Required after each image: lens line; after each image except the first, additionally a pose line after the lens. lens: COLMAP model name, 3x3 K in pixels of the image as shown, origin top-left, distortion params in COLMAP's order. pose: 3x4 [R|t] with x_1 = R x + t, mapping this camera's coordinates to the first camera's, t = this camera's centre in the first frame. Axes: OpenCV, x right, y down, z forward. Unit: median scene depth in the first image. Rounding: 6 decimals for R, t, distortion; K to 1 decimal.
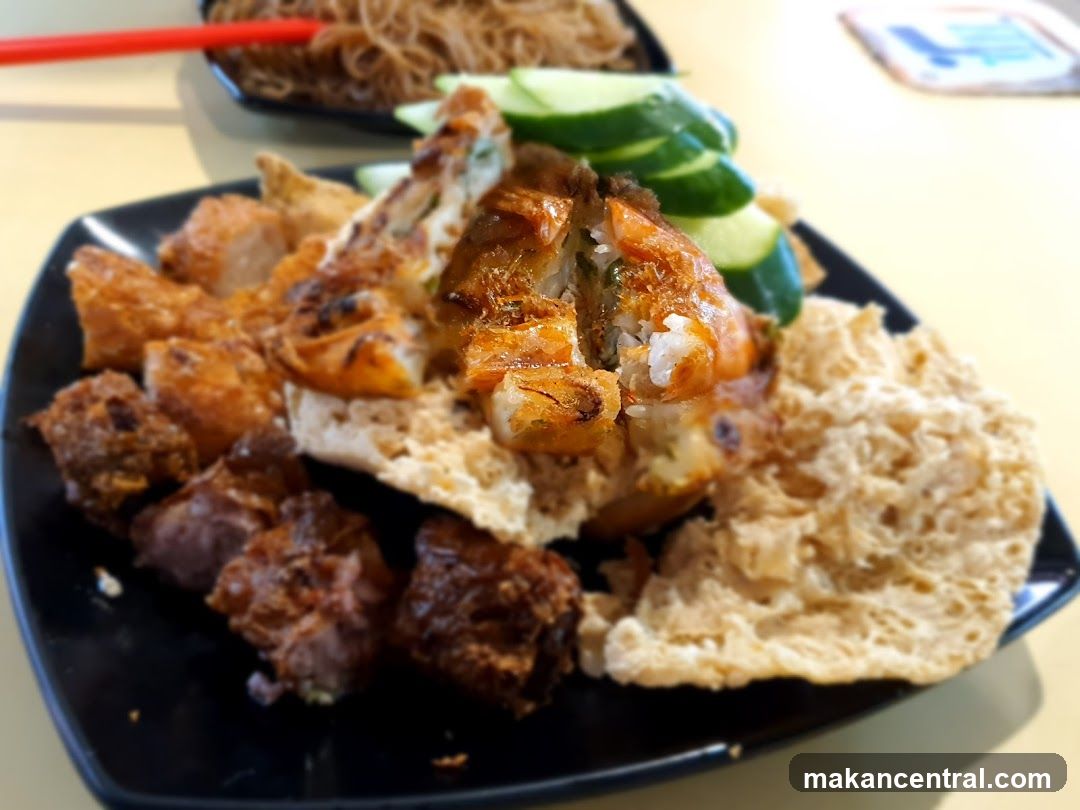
lens RADIAL K [[1206.2, 0, 540.0], [0, 1206.2, 405.0], [0, 0, 1]] dist [0.078473, -0.441110]
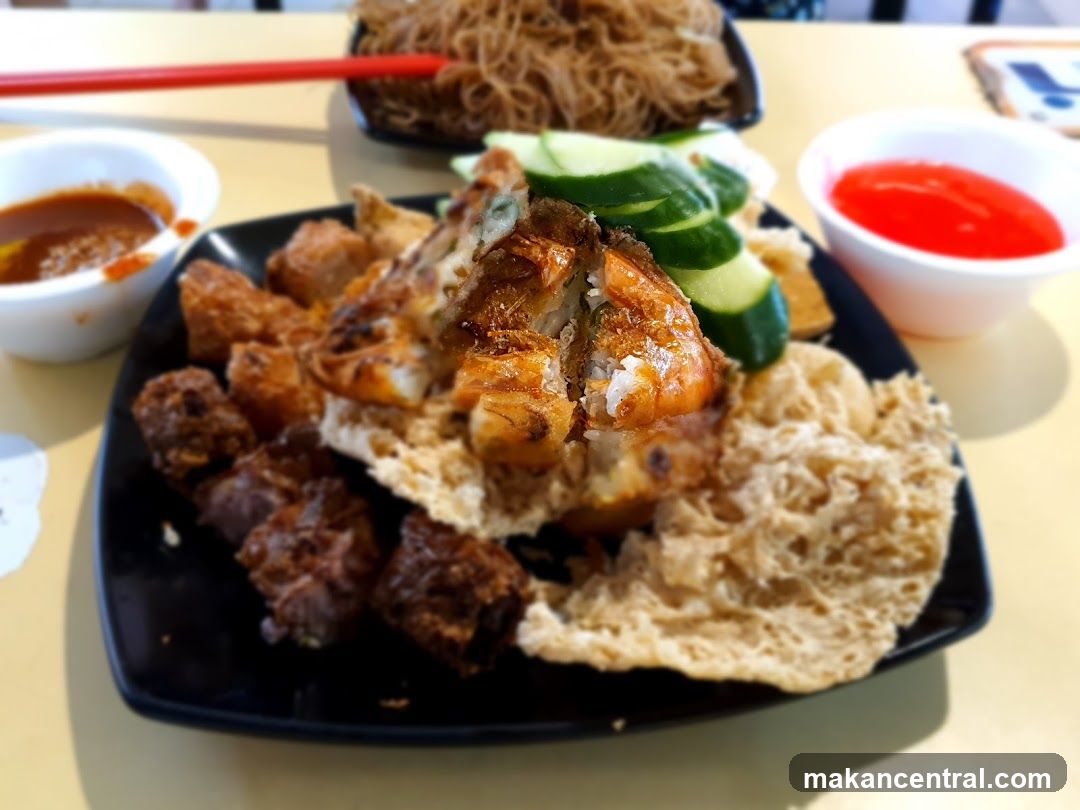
lens RADIAL K [[1230.4, 0, 540.0], [0, 1230.4, 405.0], [0, 0, 1]] dist [0.129500, -0.408621]
pose [[0.975443, 0.079408, -0.205438, 0.277989], [-0.075366, 0.996778, 0.027440, -0.054090], [0.206955, -0.011283, 0.978285, -0.196740]]
